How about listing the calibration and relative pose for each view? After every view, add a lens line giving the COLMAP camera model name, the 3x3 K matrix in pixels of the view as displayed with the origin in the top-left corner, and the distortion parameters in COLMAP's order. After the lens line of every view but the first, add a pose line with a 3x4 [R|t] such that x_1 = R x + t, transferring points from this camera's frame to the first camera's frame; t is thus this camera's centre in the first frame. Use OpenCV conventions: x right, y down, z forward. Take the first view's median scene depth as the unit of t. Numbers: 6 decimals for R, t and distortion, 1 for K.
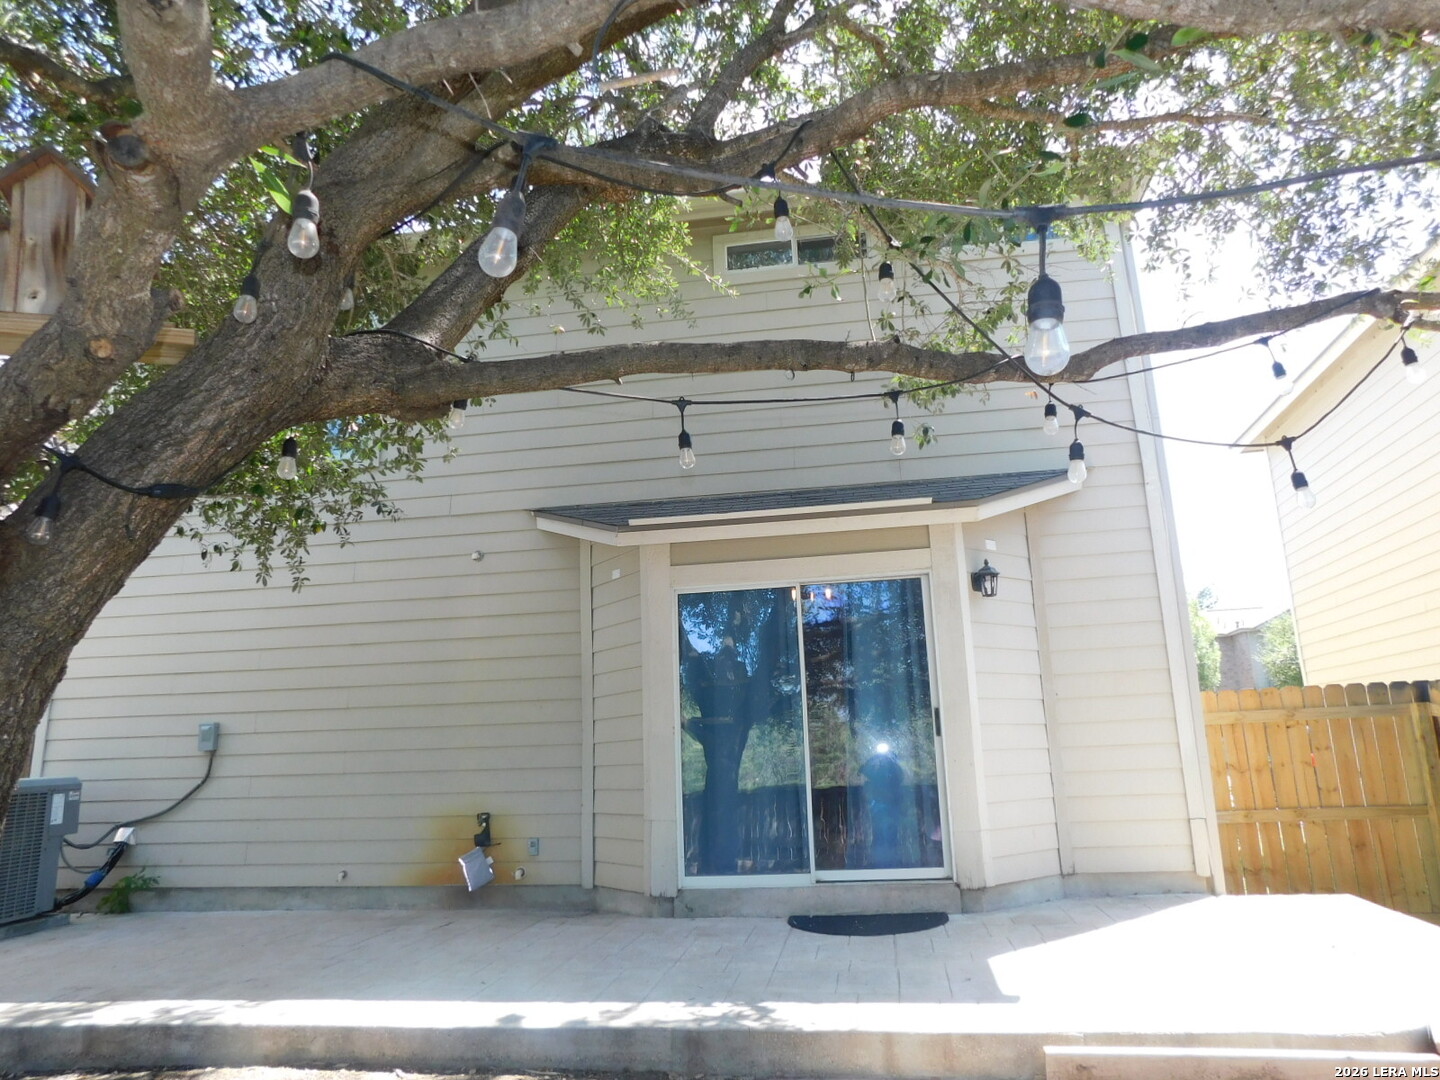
lens RADIAL K [[964.1, 0, 724.2], [0, 964.1, 533.7], [0, 0, 1]] dist [-0.060841, 0.056703]
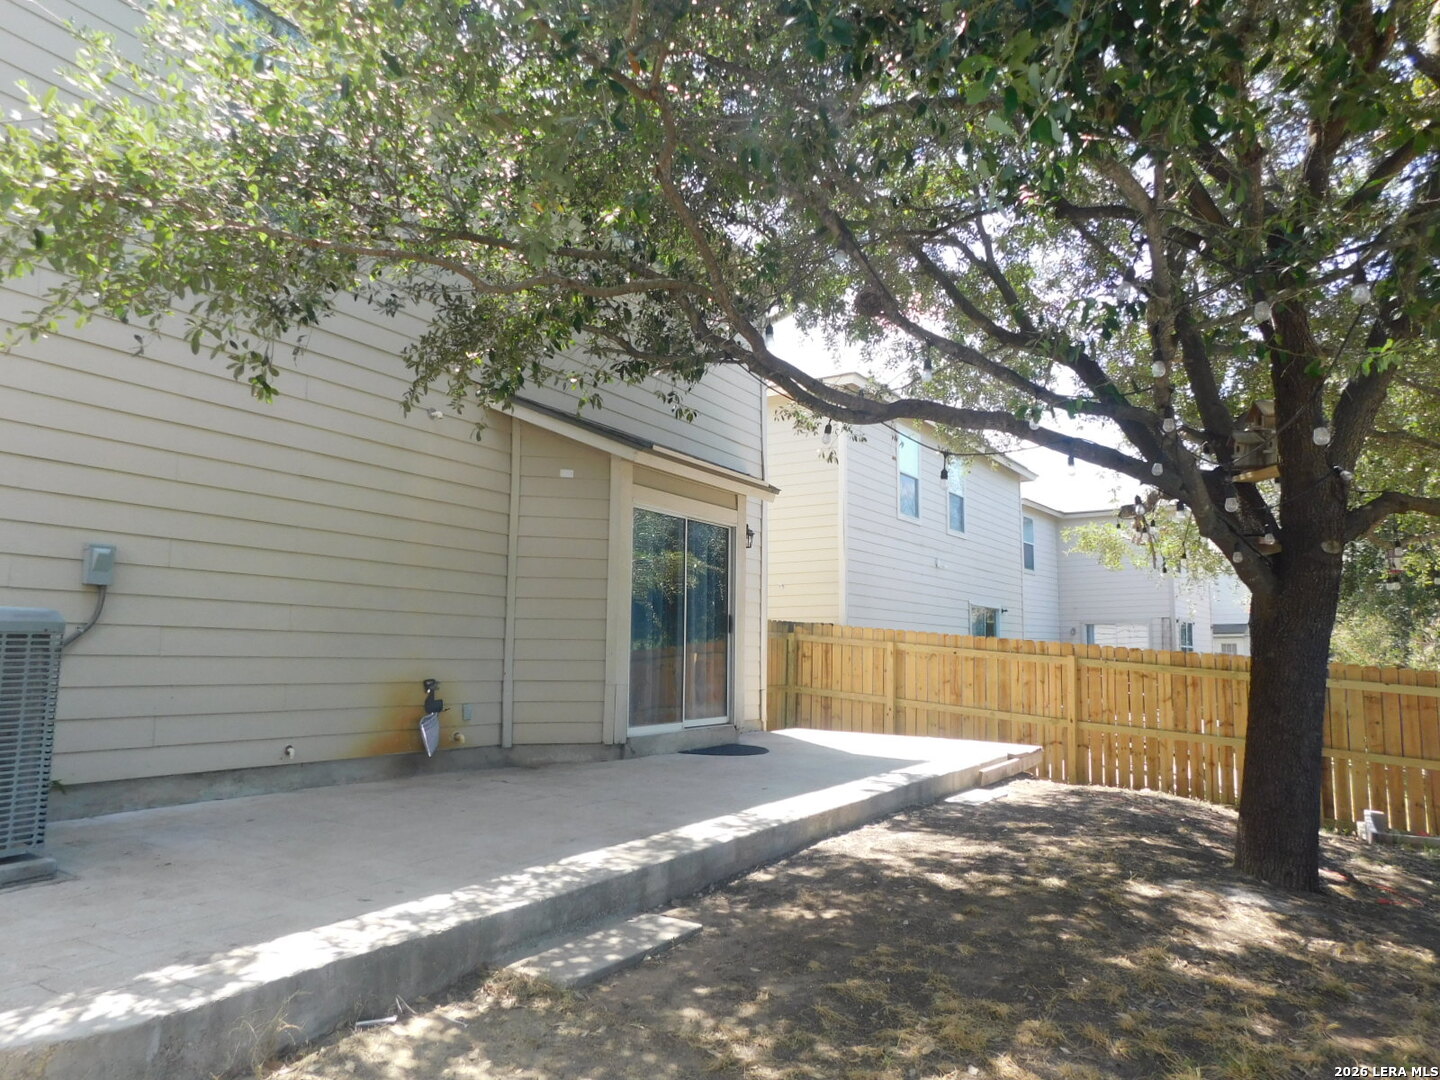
lens RADIAL K [[964.1, 0, 724.2], [0, 964.1, 533.7], [0, 0, 1]] dist [-0.060841, 0.056703]
pose [[0.367273, 0.153340, 0.917386, -1.058758], [-0.247054, 0.966970, -0.062720, 0.134094], [-0.896702, -0.203609, 0.393025, 0.372591]]
